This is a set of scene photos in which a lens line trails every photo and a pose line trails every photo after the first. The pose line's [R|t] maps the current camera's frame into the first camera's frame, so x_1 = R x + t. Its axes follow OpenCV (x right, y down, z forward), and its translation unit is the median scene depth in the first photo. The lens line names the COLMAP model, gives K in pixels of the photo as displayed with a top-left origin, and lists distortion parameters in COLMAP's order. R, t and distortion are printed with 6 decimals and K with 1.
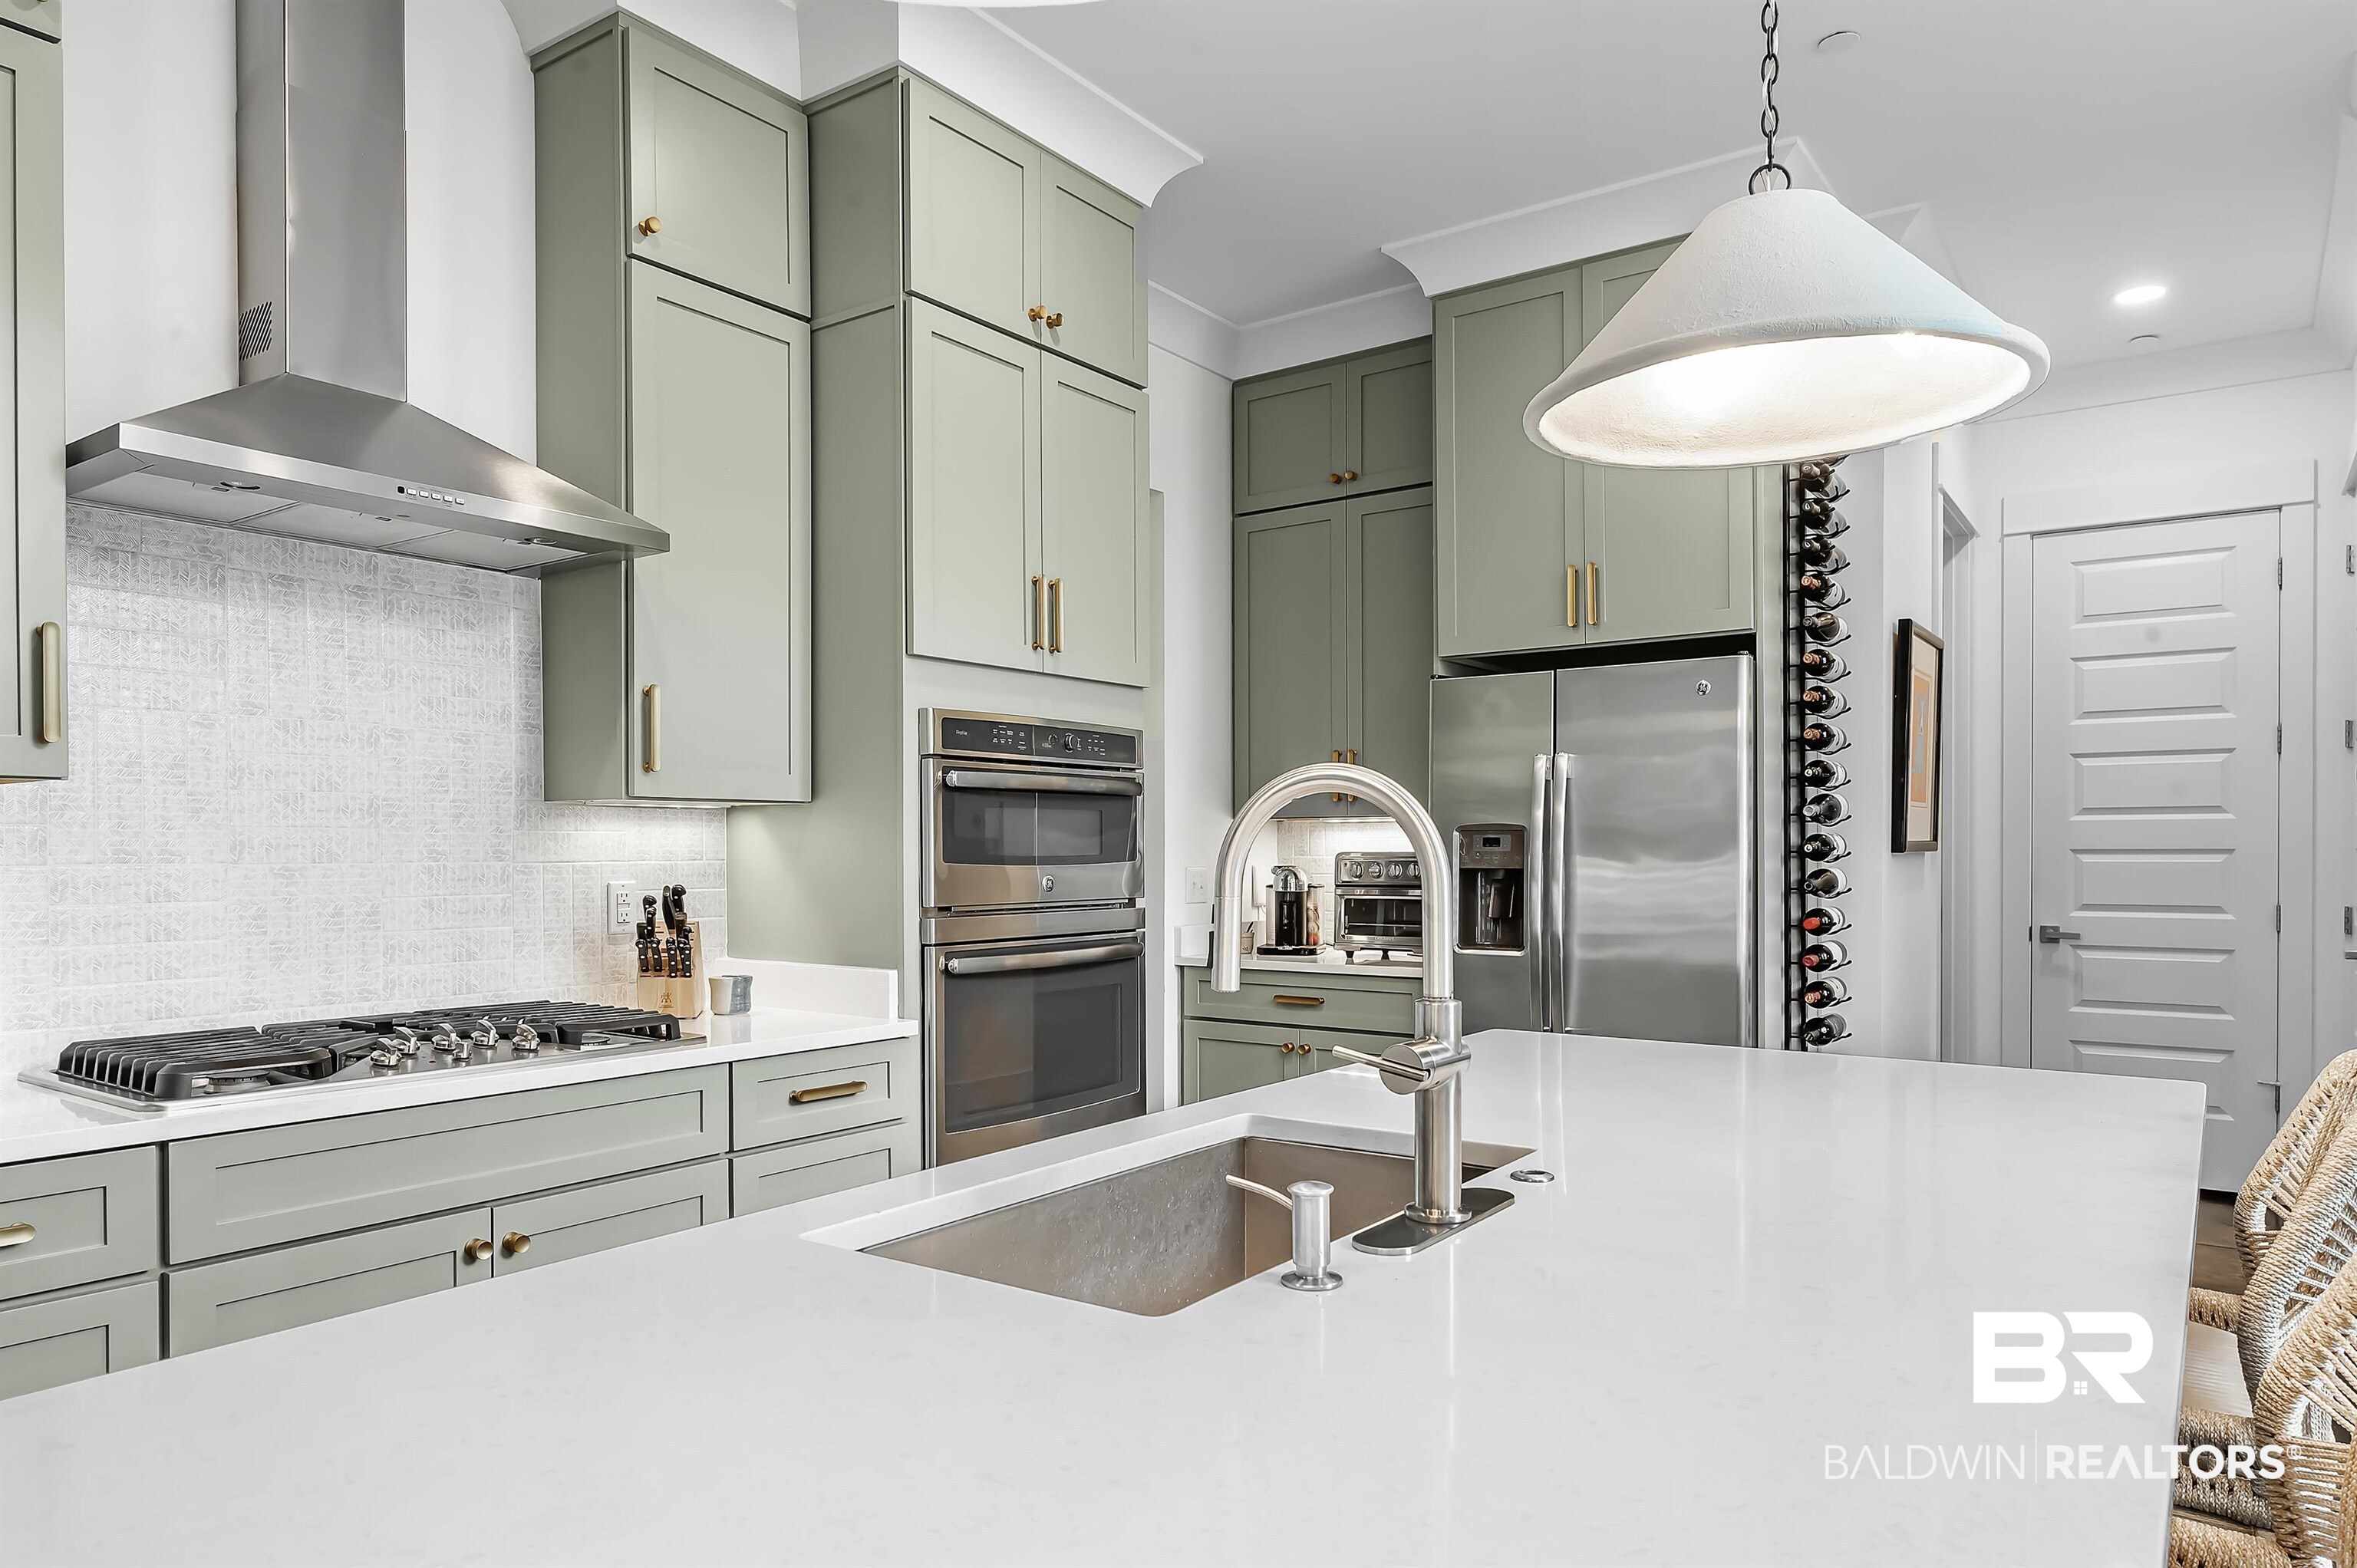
lens RADIAL K [[1475.9, 0, 1200.4], [0, 1475.9, 861.0], [0, 0, 1]] dist [-0.004668, 0.001217]
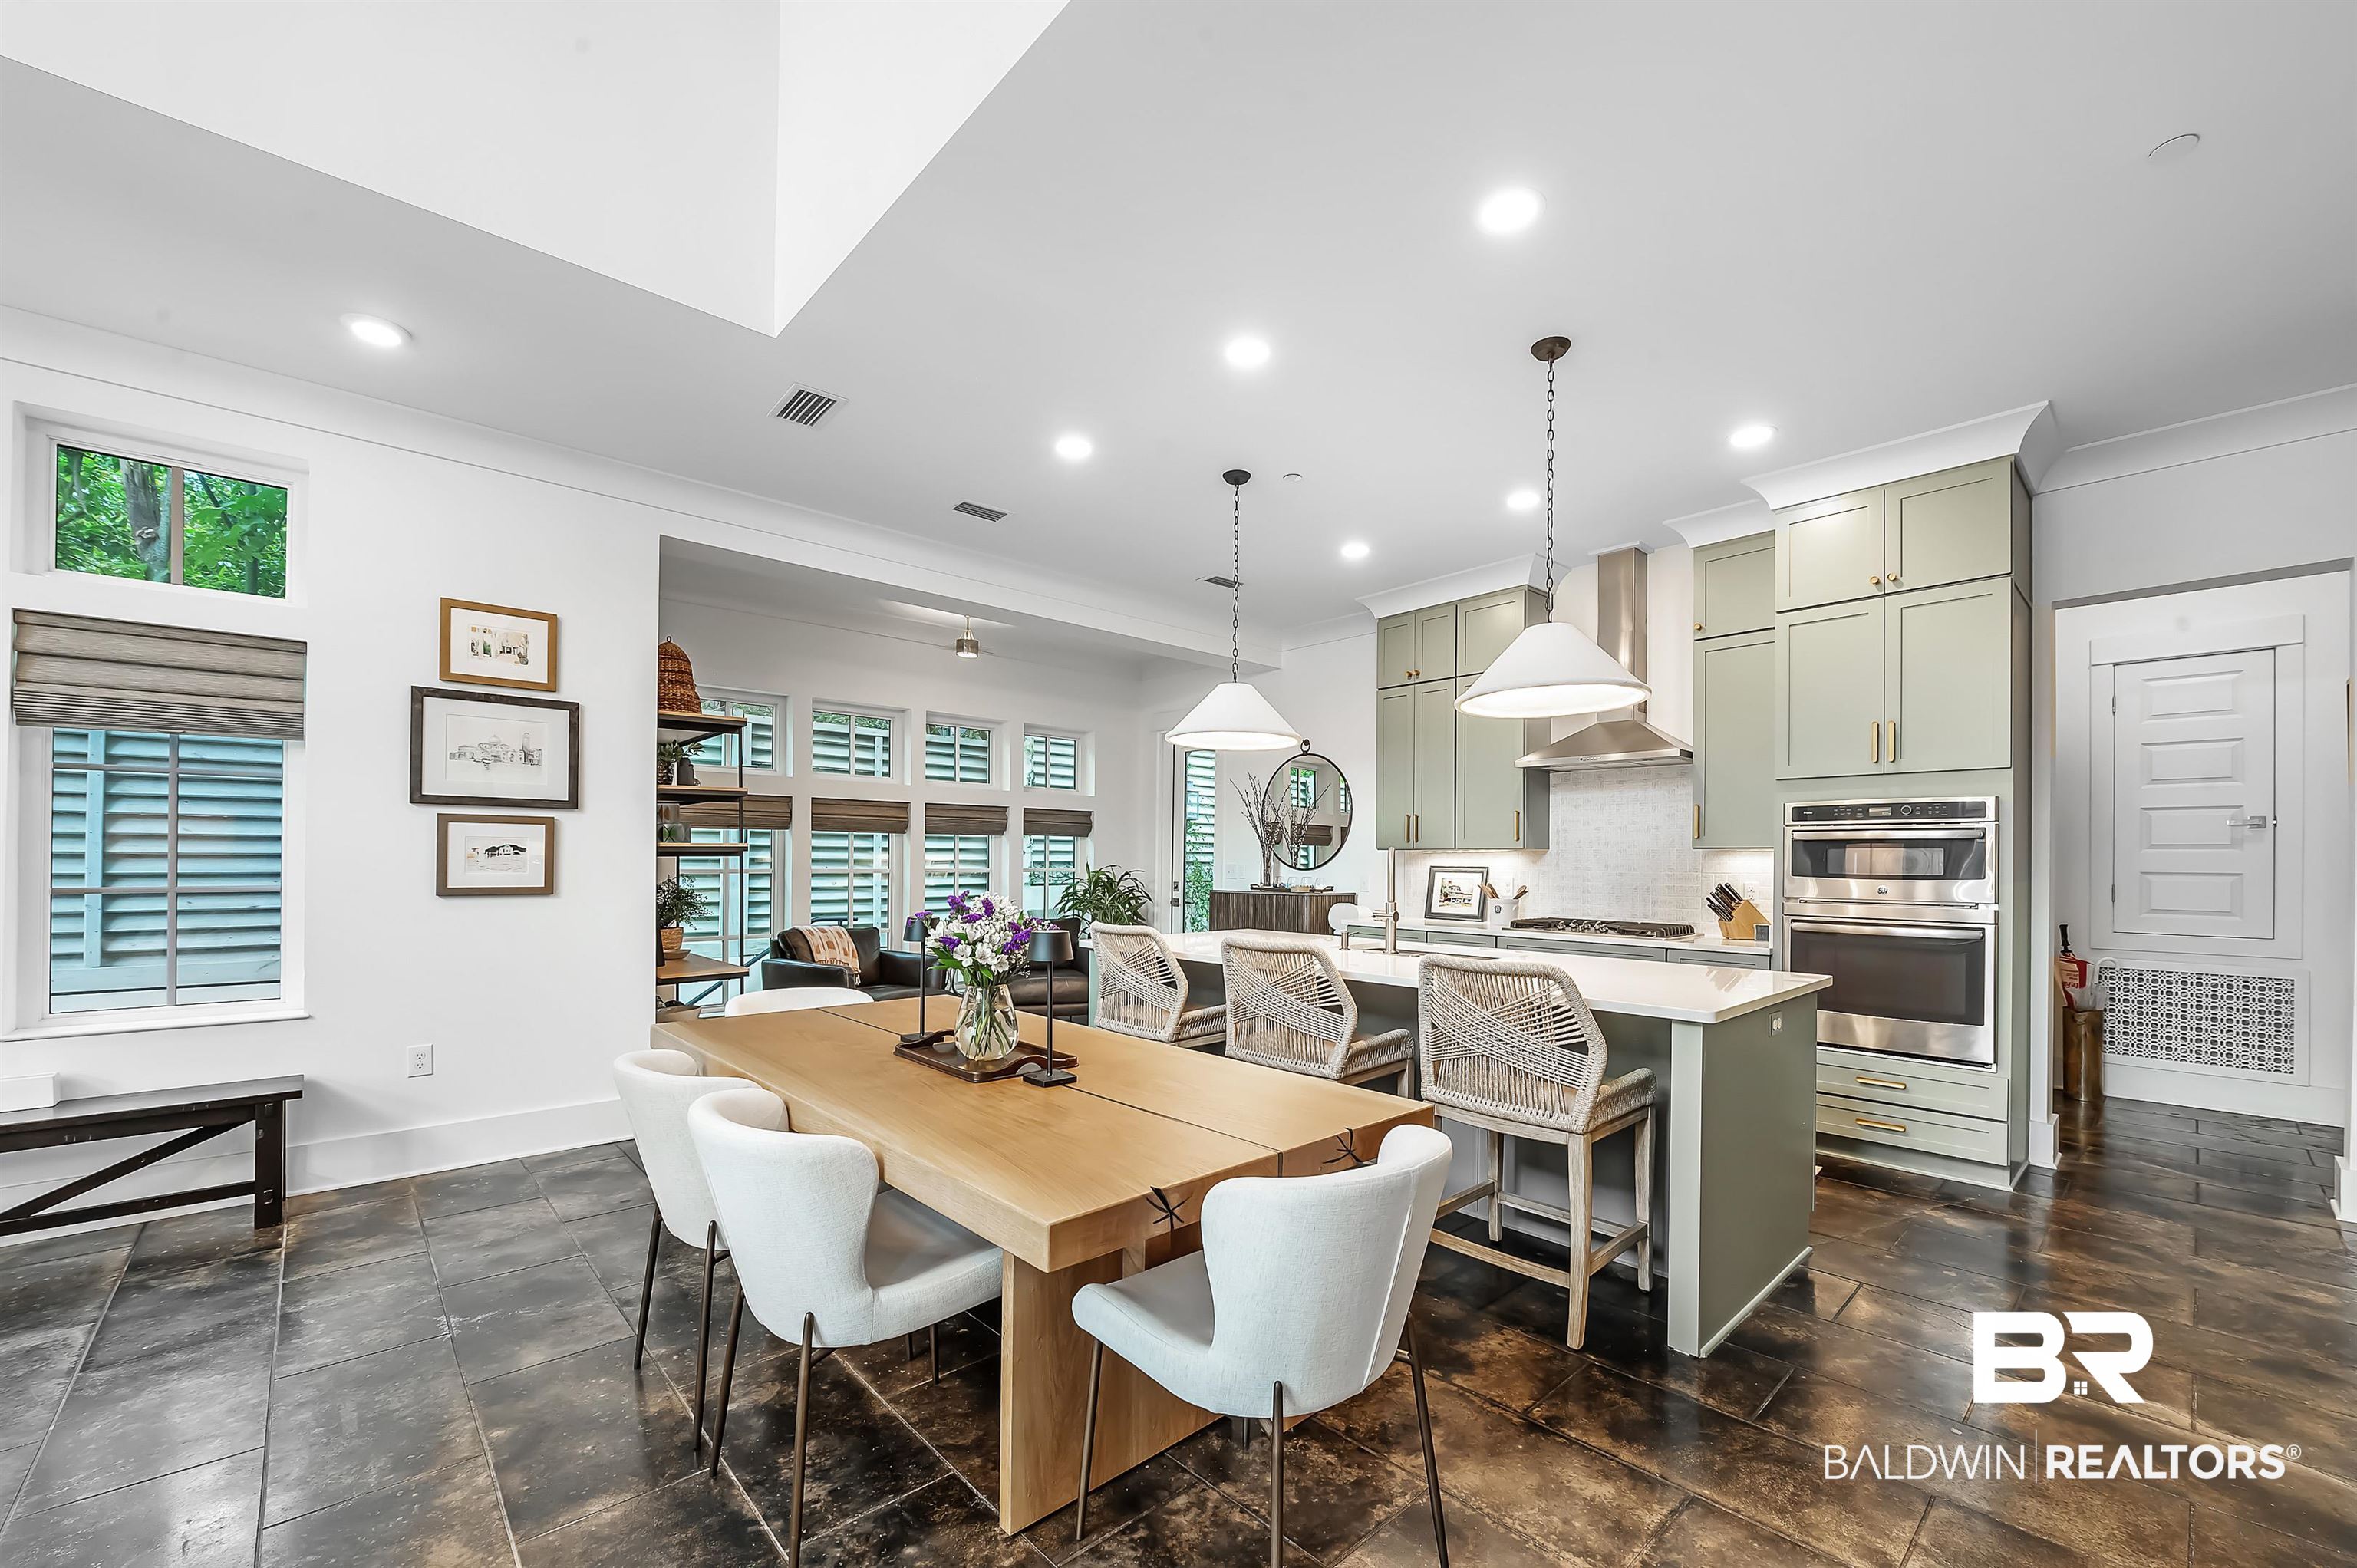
lens RADIAL K [[933.8, 0, 1202.5], [0, 933.8, 859.2], [0, 0, 1]] dist [-0.011777, 0.000437]
pose [[-0.197598, -0.001789, -0.980281, 1.245531], [-0.015520, 0.999879, 0.001304, -0.010824], [0.980160, 0.015471, -0.197602, 0.424269]]
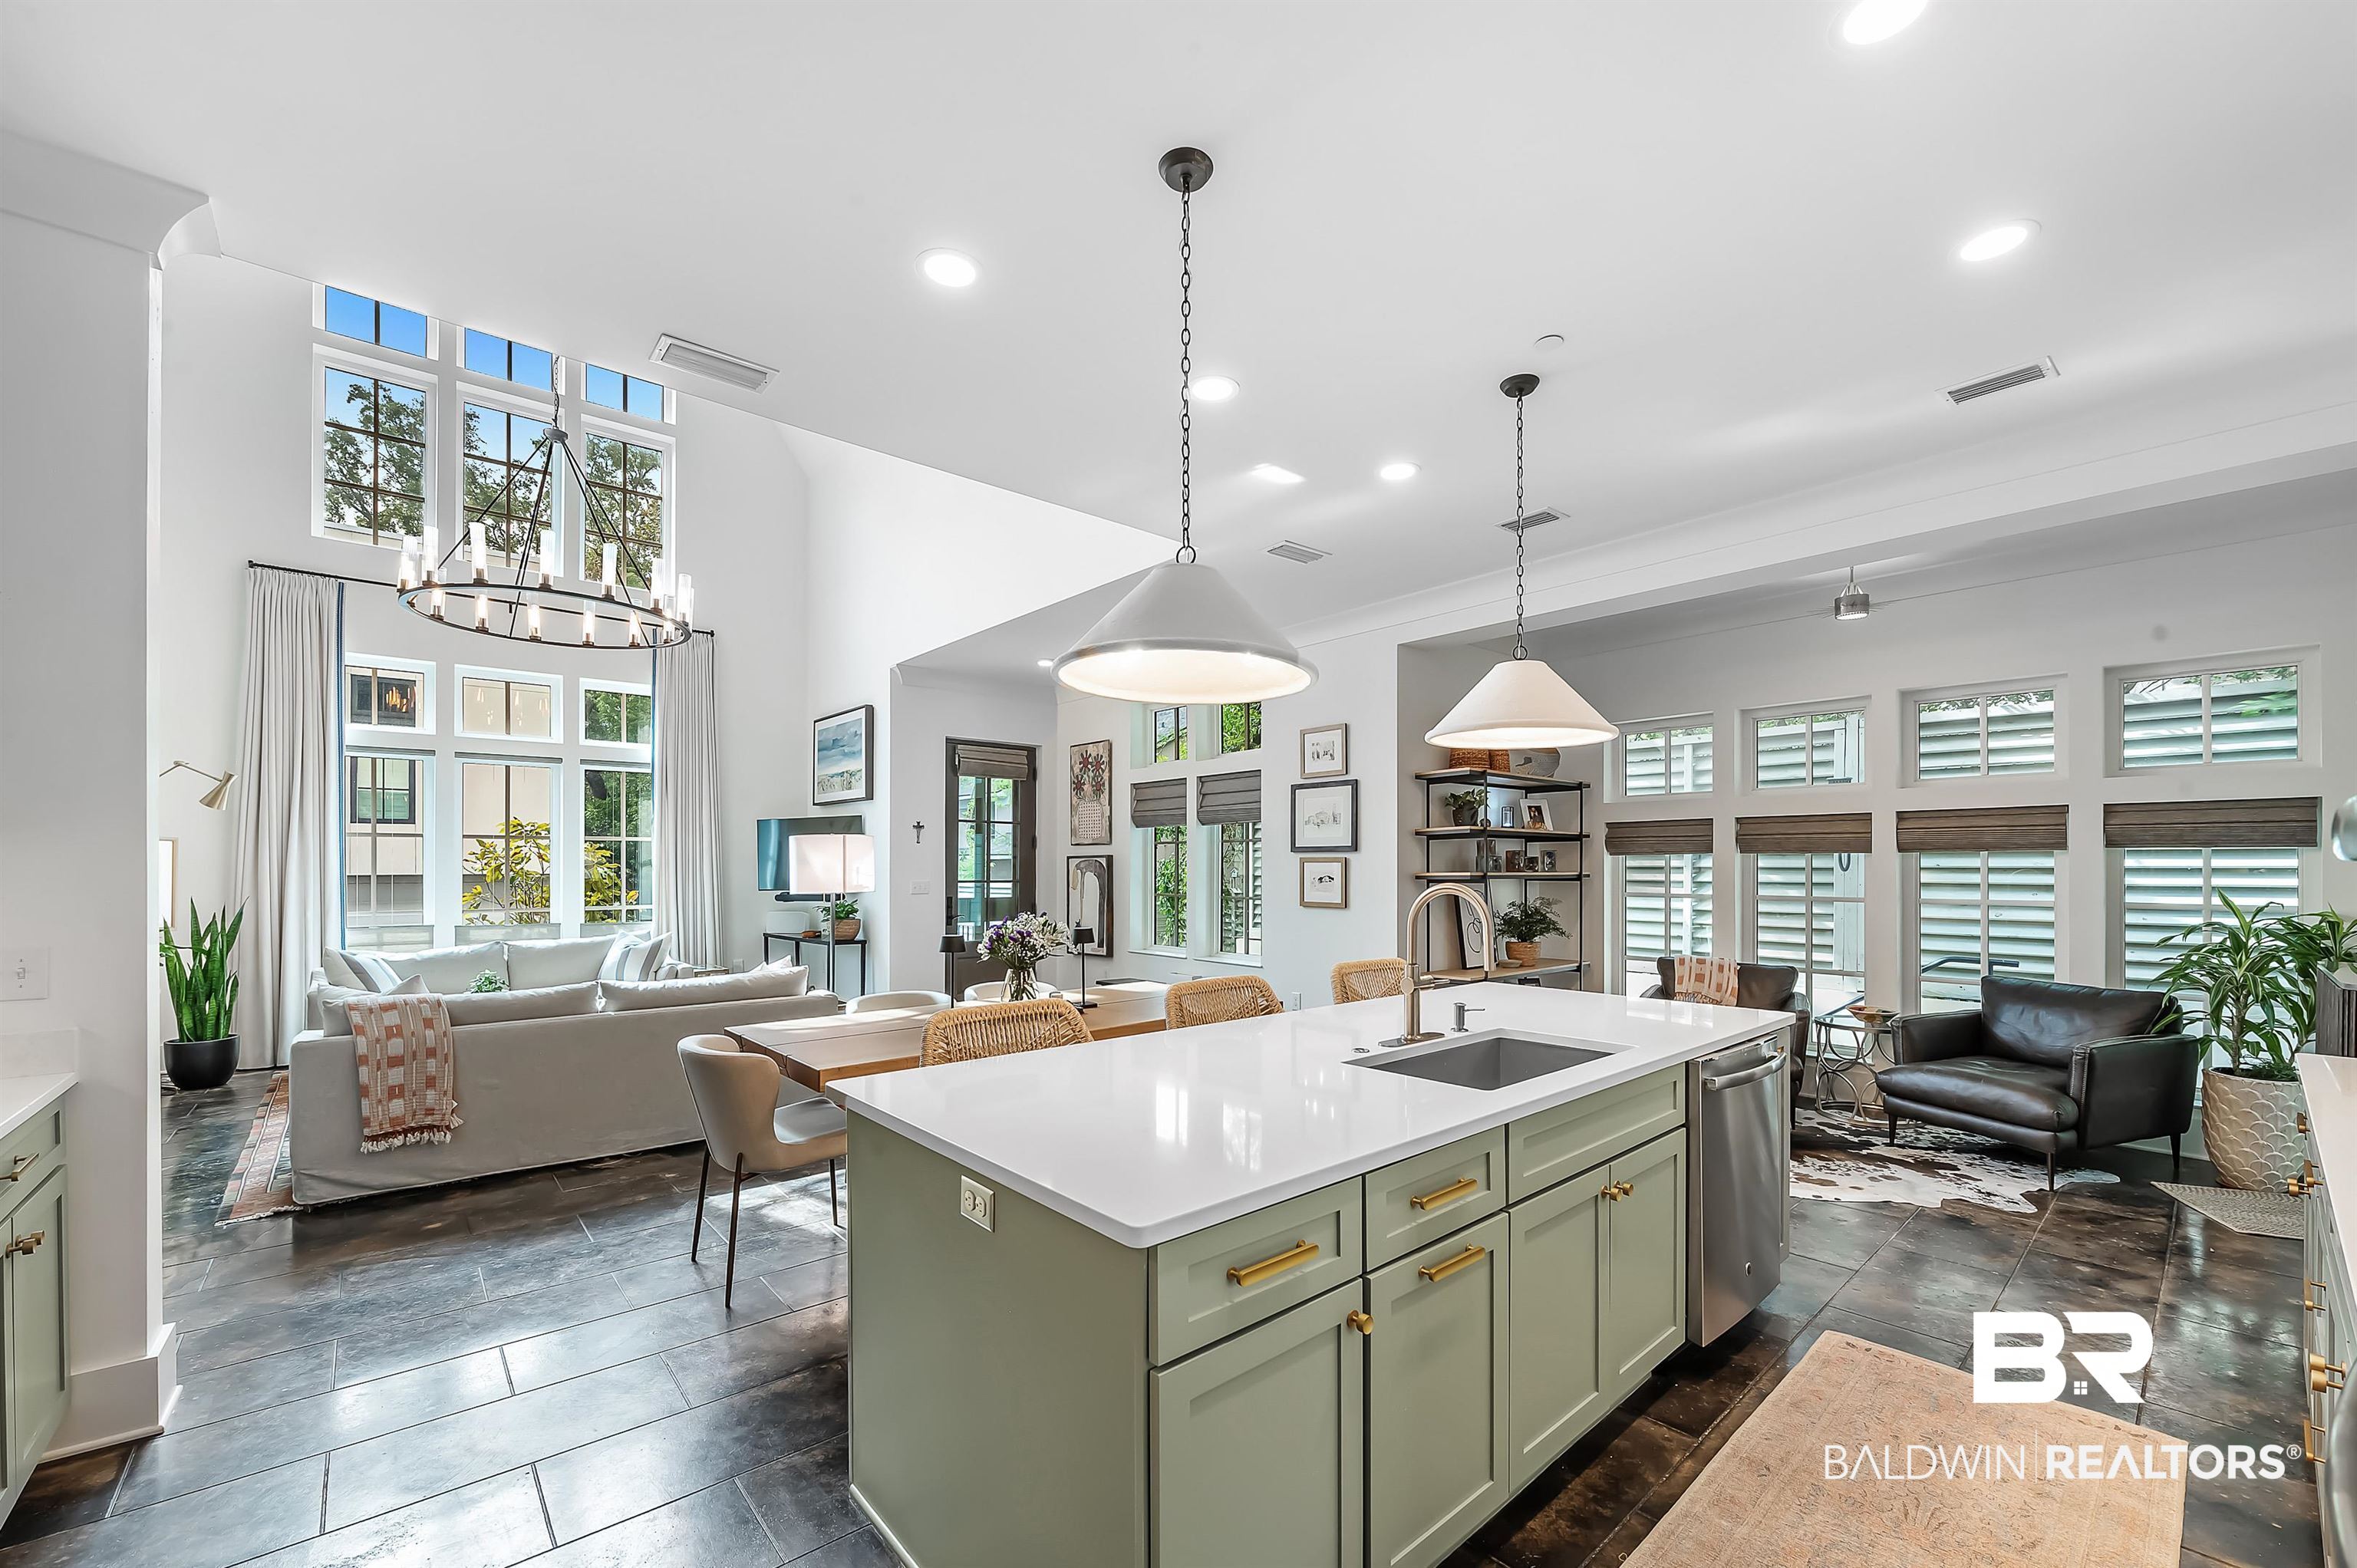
lens RADIAL K [[933.8, 0, 1182.7], [0, 933.8, 868.3], [0, 0, 1]] dist [-0.011777, 0.000437]
pose [[-0.970243, -0.000437, 0.242132, 0.063626], [0.001479, 0.999969, 0.007732, -0.044170], [-0.242128, 0.007860, -0.970212, 1.240367]]
